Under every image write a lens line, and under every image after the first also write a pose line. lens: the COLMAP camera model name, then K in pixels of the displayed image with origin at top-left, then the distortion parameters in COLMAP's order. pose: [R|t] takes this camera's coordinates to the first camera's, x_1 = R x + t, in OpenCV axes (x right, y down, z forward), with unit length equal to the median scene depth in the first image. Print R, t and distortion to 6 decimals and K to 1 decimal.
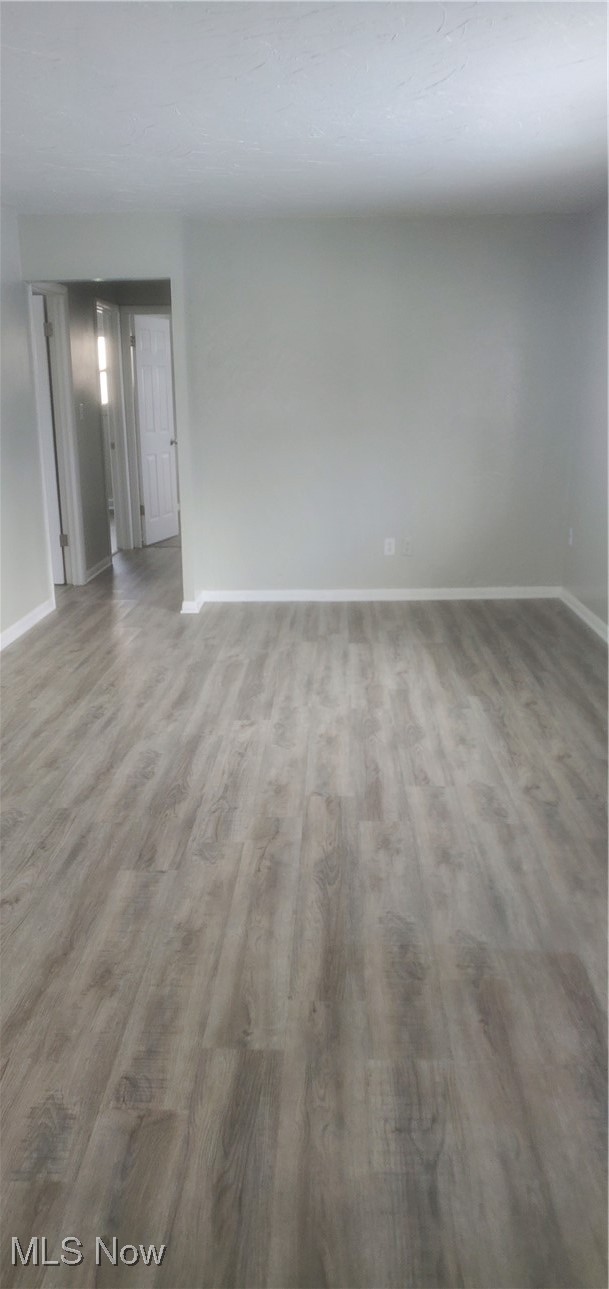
lens RADIAL K [[1009.4, 0, 304.5], [0, 1009.4, 644.5], [0, 0, 1]] dist [0.126536, -0.001402]
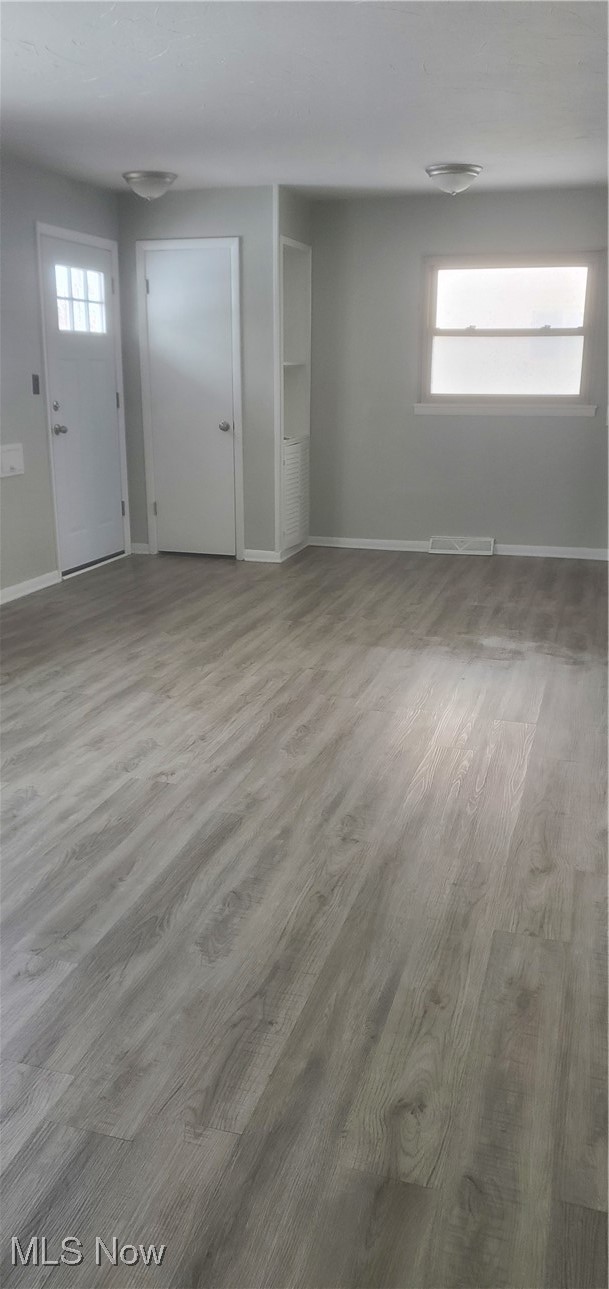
lens RADIAL K [[1009.4, 0, 304.5], [0, 1009.4, 644.5], [0, 0, 1]] dist [0.126536, -0.001402]
pose [[-0.969903, -0.063832, 0.234974, -0.399157], [0.058359, 0.875958, 0.478844, -0.445487], [-0.236393, 0.478145, -0.845870, 1.865622]]
